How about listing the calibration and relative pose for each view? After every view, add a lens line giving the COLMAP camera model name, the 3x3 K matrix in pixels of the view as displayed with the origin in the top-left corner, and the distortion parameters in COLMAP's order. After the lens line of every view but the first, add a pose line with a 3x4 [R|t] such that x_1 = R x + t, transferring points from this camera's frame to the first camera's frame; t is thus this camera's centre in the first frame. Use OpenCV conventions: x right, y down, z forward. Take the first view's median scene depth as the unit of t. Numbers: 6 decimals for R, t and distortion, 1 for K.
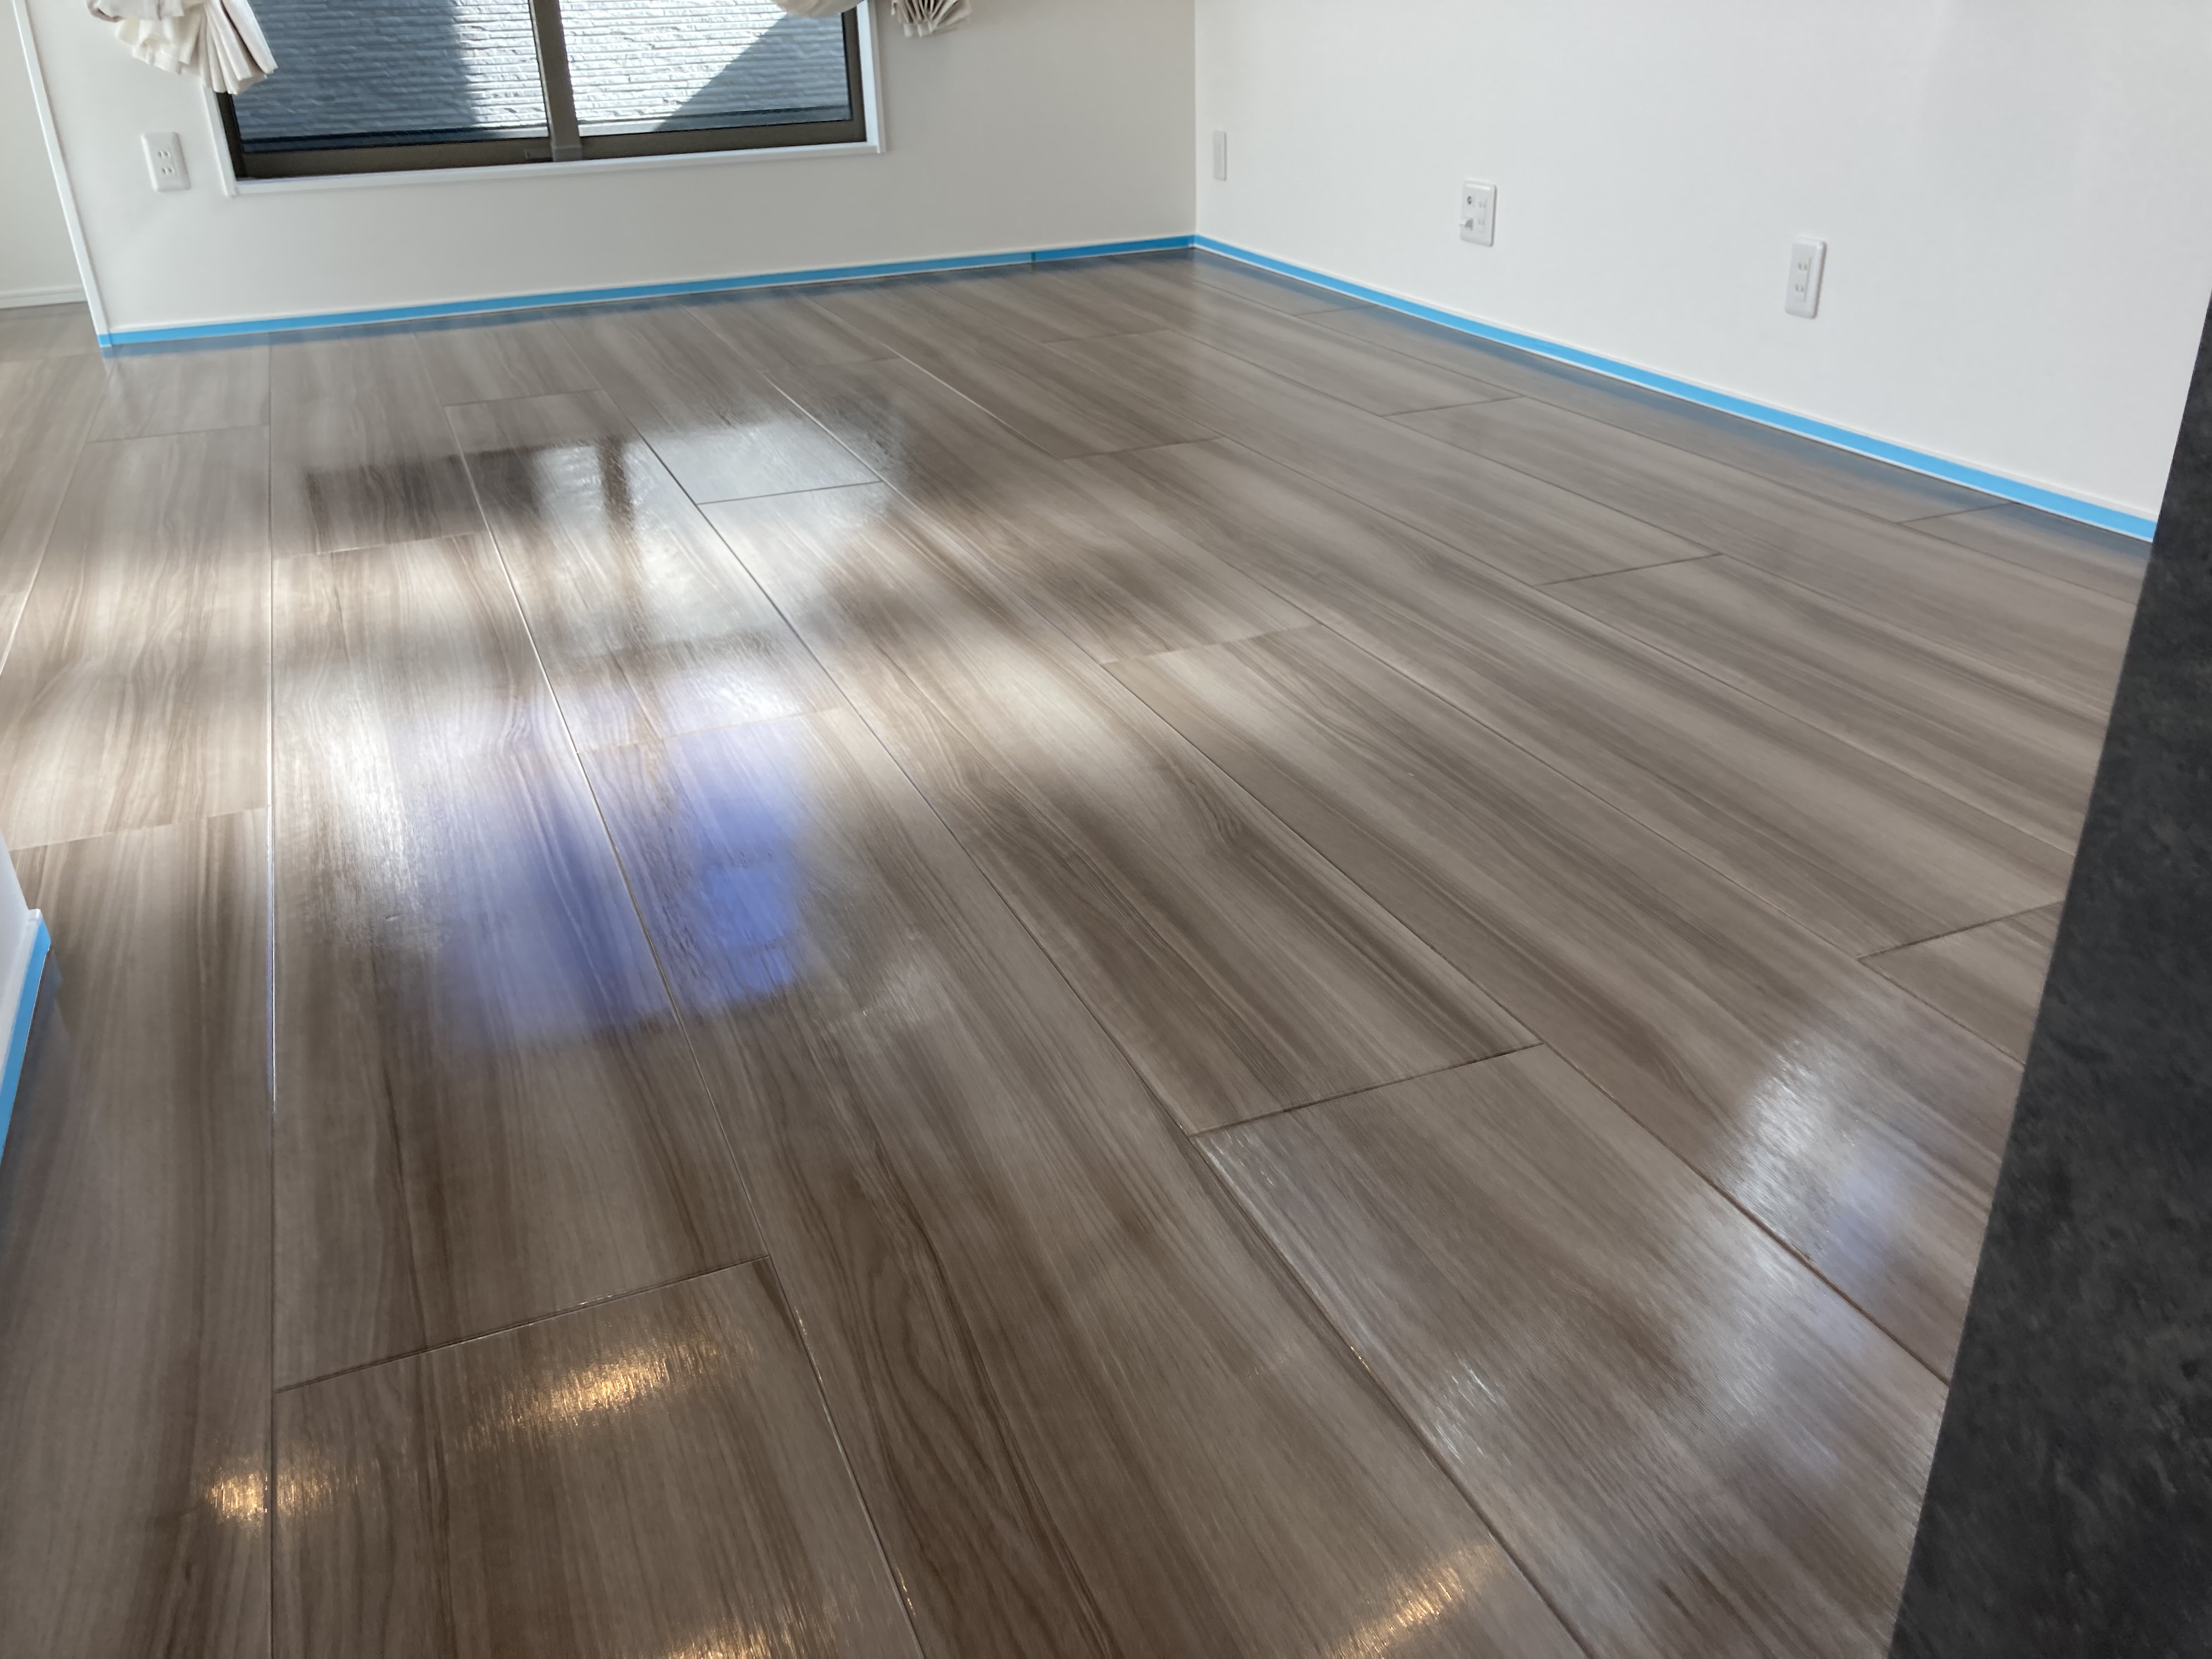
lens RADIAL K [[1830.9, 0, 1107.7], [0, 1830.9, 763.9], [0, 0, 1]] dist [0.017417, -0.014567]
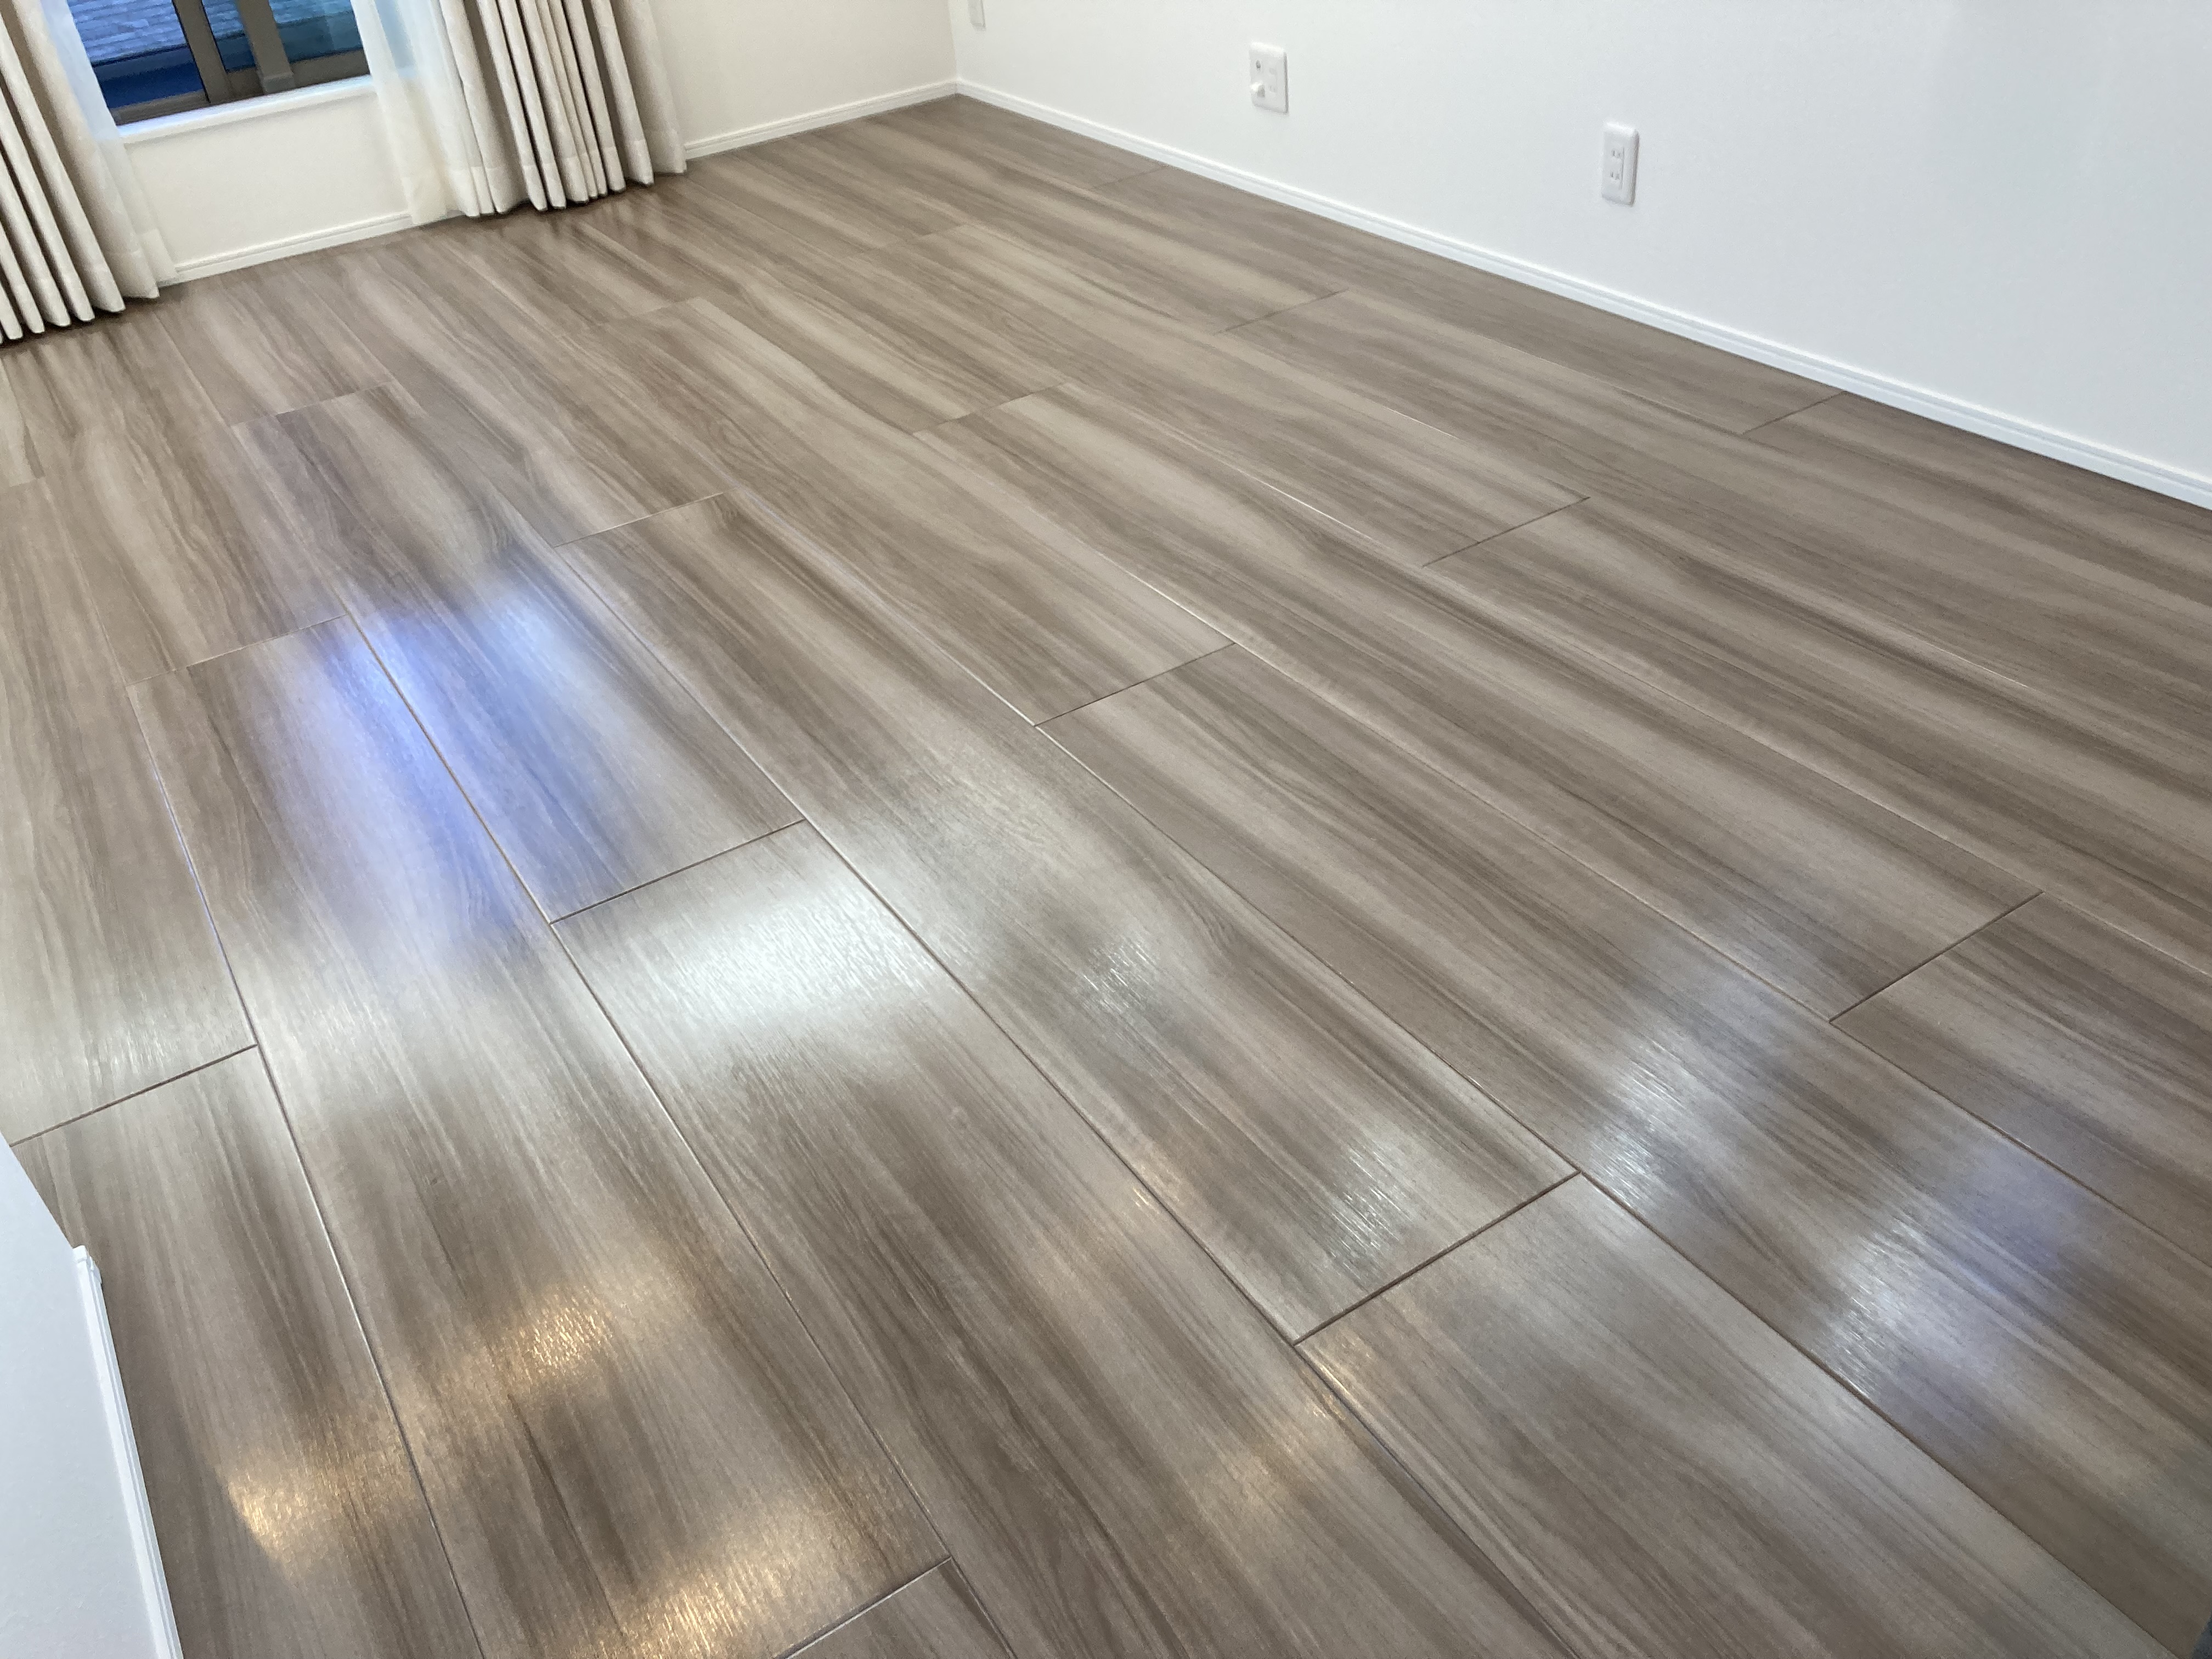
lens RADIAL K [[1830.9, 0, 1107.7], [0, 1830.9, 763.9], [0, 0, 1]] dist [0.017417, -0.014567]
pose [[0.983654, -0.150020, 0.099592, -0.077976], [0.135476, 0.980909, 0.139510, -0.193992], [-0.118620, -0.123738, 0.985200, -0.009475]]
